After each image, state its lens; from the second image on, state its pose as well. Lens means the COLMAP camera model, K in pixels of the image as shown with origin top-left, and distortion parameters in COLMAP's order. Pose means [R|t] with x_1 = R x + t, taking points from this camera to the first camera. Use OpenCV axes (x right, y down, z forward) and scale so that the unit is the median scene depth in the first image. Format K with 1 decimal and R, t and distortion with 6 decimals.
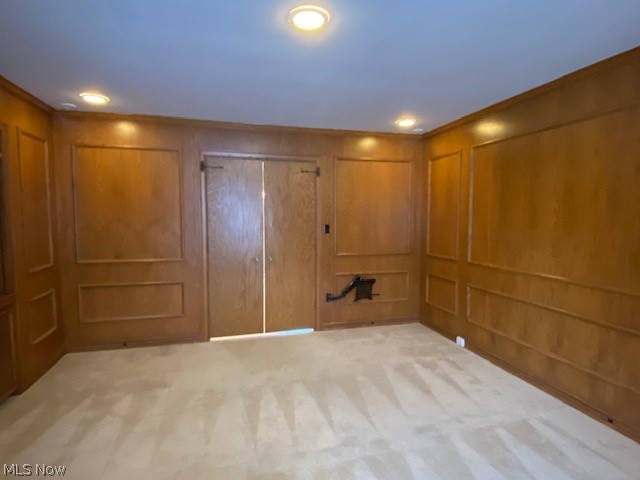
lens RADIAL K [[354.2, 0, 318.2], [0, 354.2, 239.4], [0, 0, 1]] dist [0.006929, -0.003670]
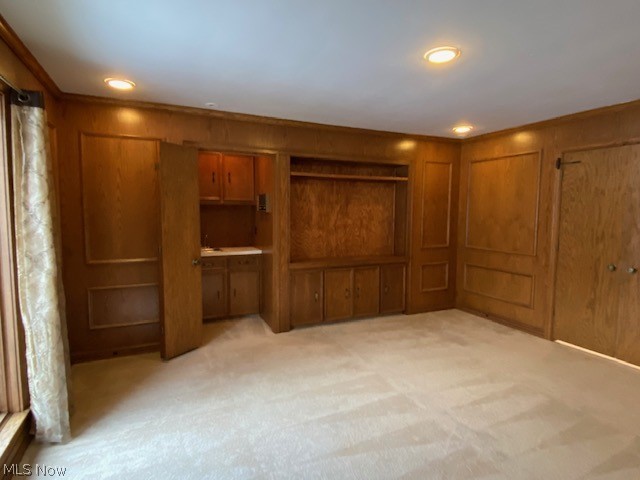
lens RADIAL K [[354.2, 0, 317.5], [0, 354.2, 239.8], [0, 0, 1]] dist [0.006929, -0.003670]
pose [[0.154664, 0.080703, -0.984665, 0.601133], [-0.069788, 0.995061, 0.070593, -0.018590], [0.985499, 0.057800, 0.159533, 0.204780]]
